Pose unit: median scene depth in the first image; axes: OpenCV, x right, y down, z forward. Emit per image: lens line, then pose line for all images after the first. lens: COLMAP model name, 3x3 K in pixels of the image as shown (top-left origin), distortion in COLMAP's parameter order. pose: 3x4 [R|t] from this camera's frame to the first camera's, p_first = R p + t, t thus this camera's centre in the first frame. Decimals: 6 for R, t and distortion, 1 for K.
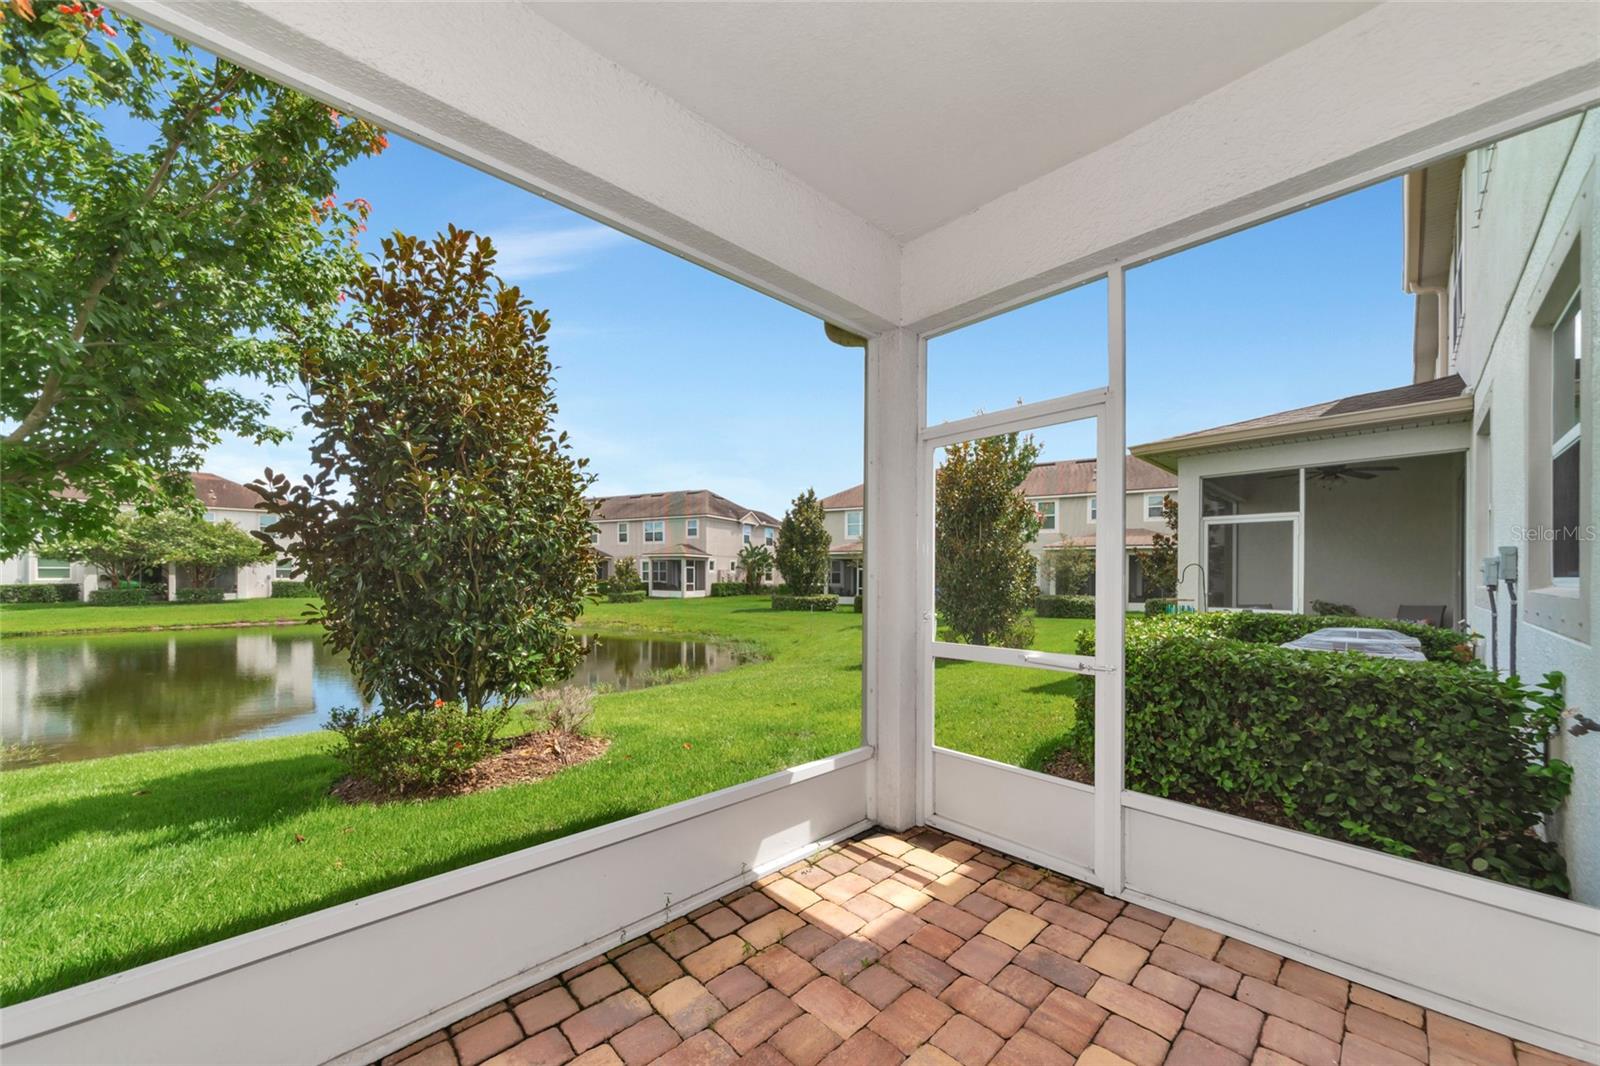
lens RADIAL K [[579.5, 0, 820.1], [0, 579.5, 579.3], [0, 0, 1]] dist [0.000720, -0.000026]
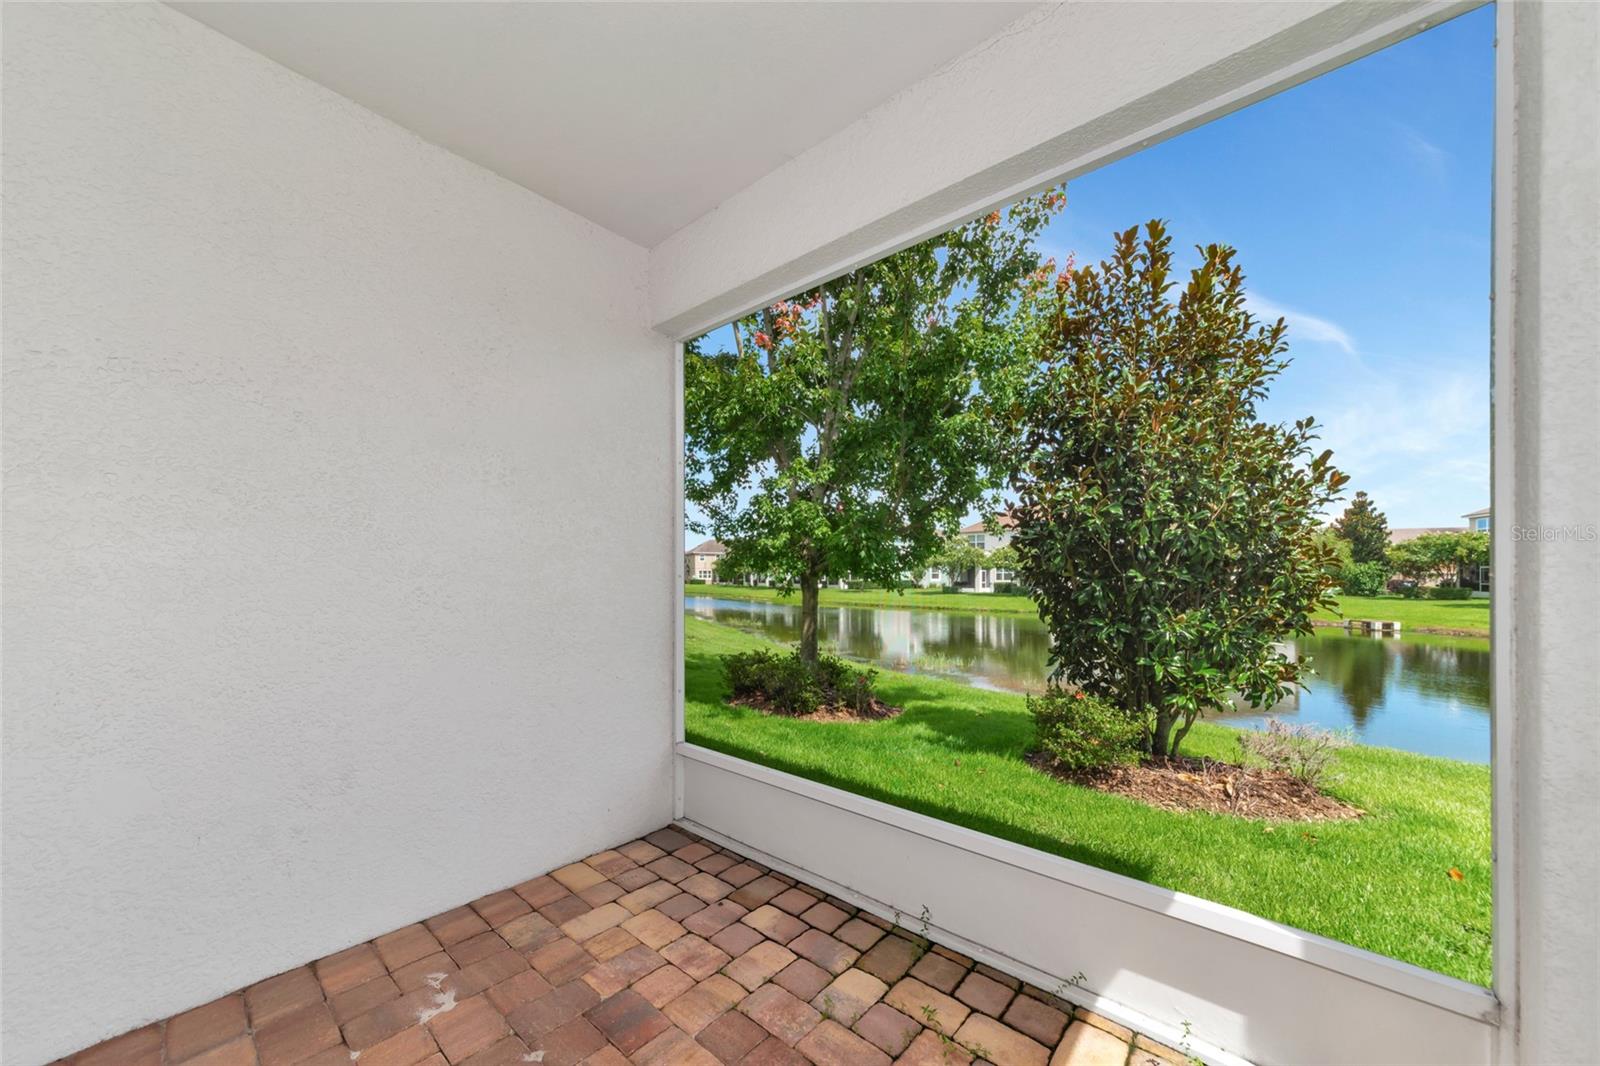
lens RADIAL K [[579.5, 0, 789.1], [0, 579.5, 578.3], [0, 0, 1]] dist [0.000720, -0.000026]
pose [[0.078245, 0.001467, -0.996933, 0.320837], [-0.003412, 0.999993, 0.001203, -0.001859], [0.996928, 0.003308, 0.078249, 0.331693]]
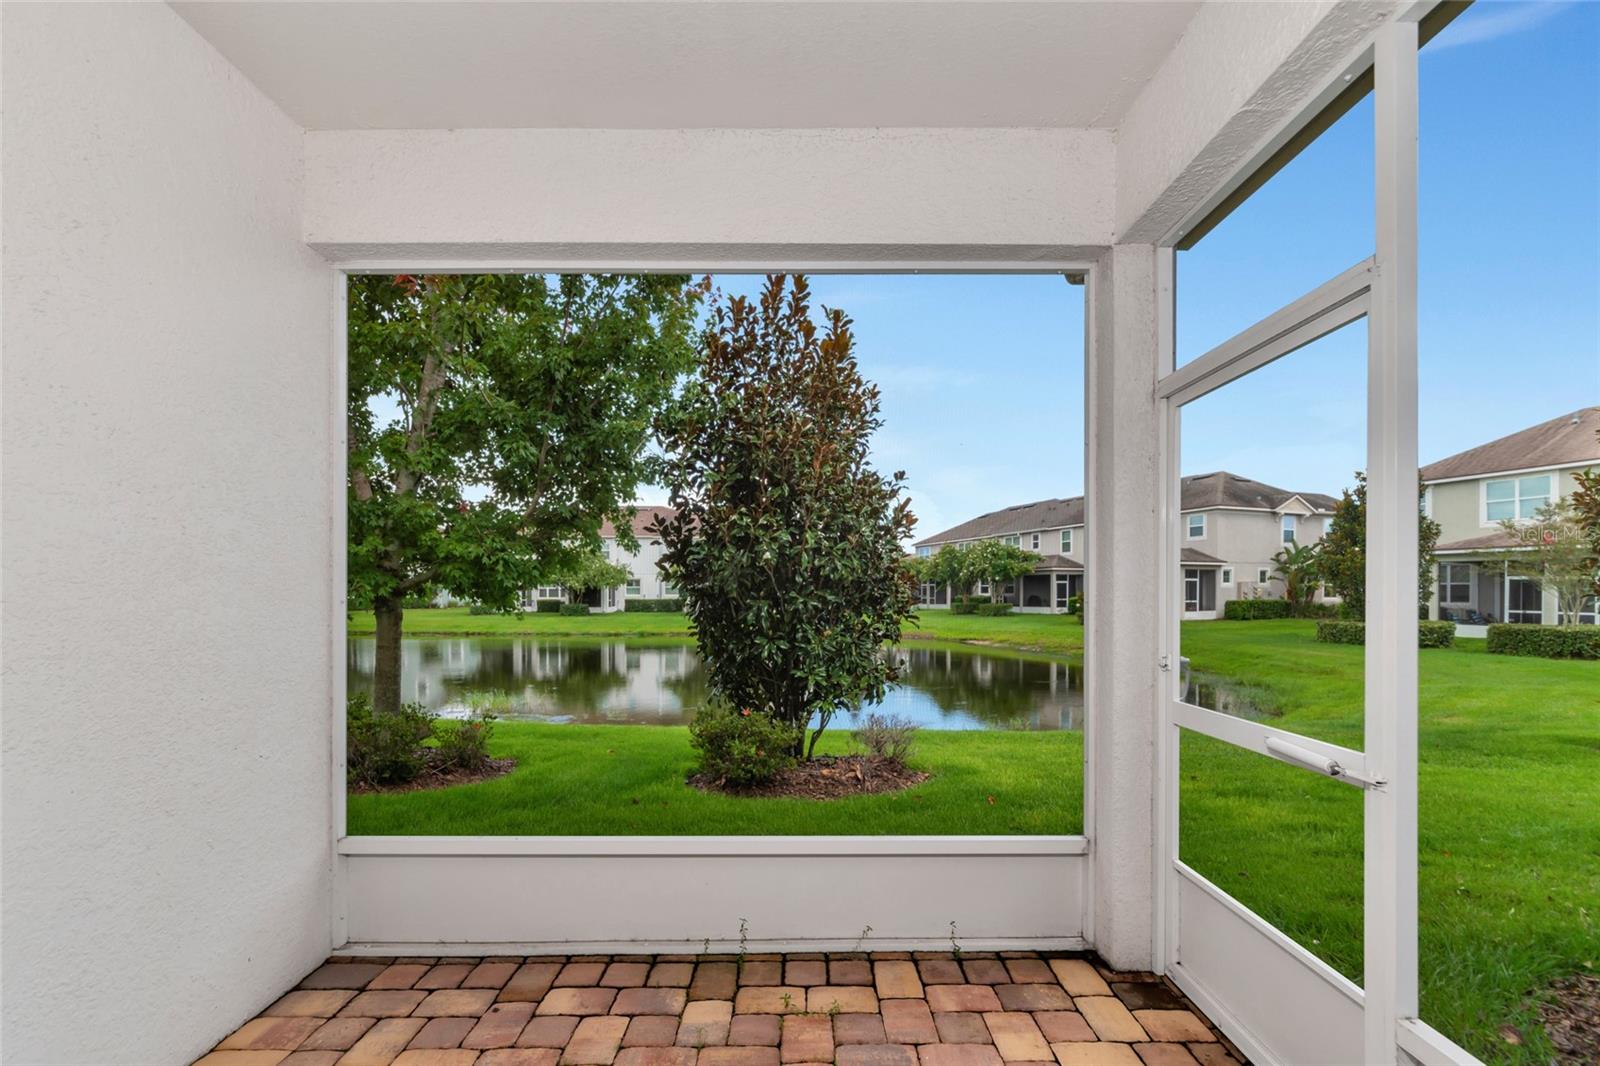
lens RADIAL K [[703.7, 0, 804.9], [0, 703.7, 594.4], [0, 0, 1]] dist [-0.005139, -0.000053]
pose [[0.720140, 0.000173, -0.693829, 0.310754], [0.000013, 1.000000, 0.000262, -0.009913], [0.693829, -0.000198, 0.720139, 0.093202]]
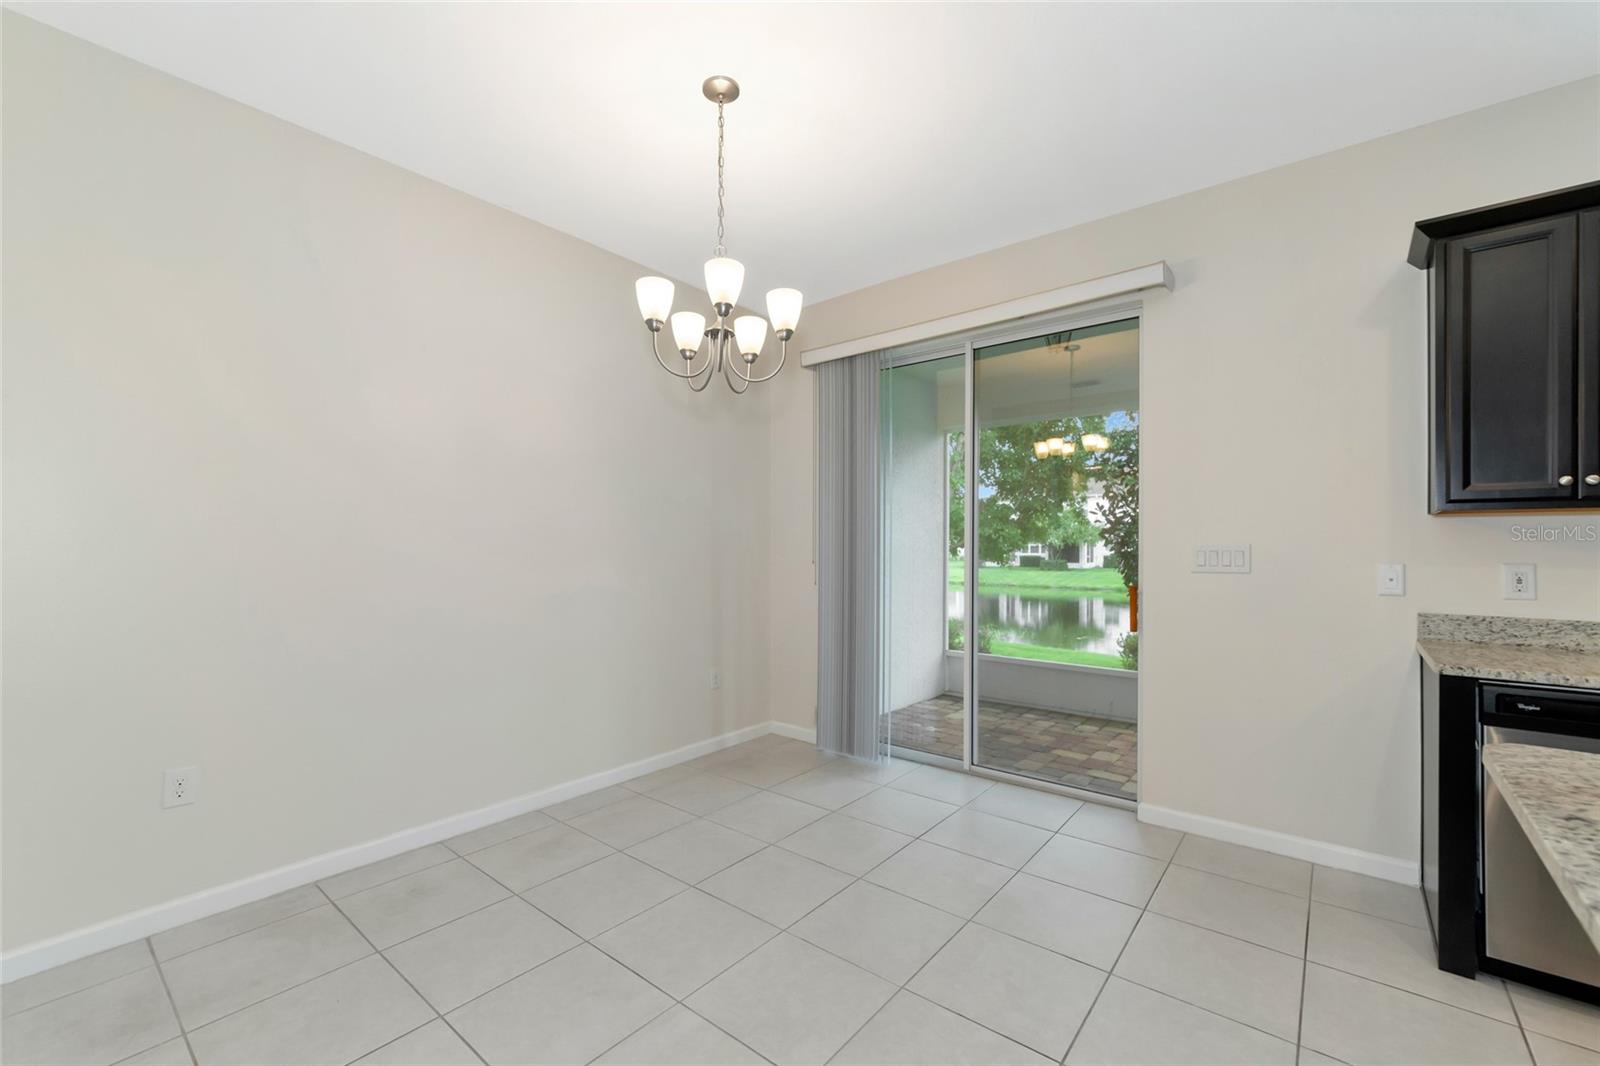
lens RADIAL K [[642.5, 0, 794.6], [0, 642.5, 547.3], [0, 0, 1]] dist [-0.004199, 0.001573]
pose [[0.102921, -0.002060, -0.994687, 1.015096], [-0.005661, 0.999980, -0.002657, -0.024226], [0.994673, 0.005905, 0.102907, -0.242640]]
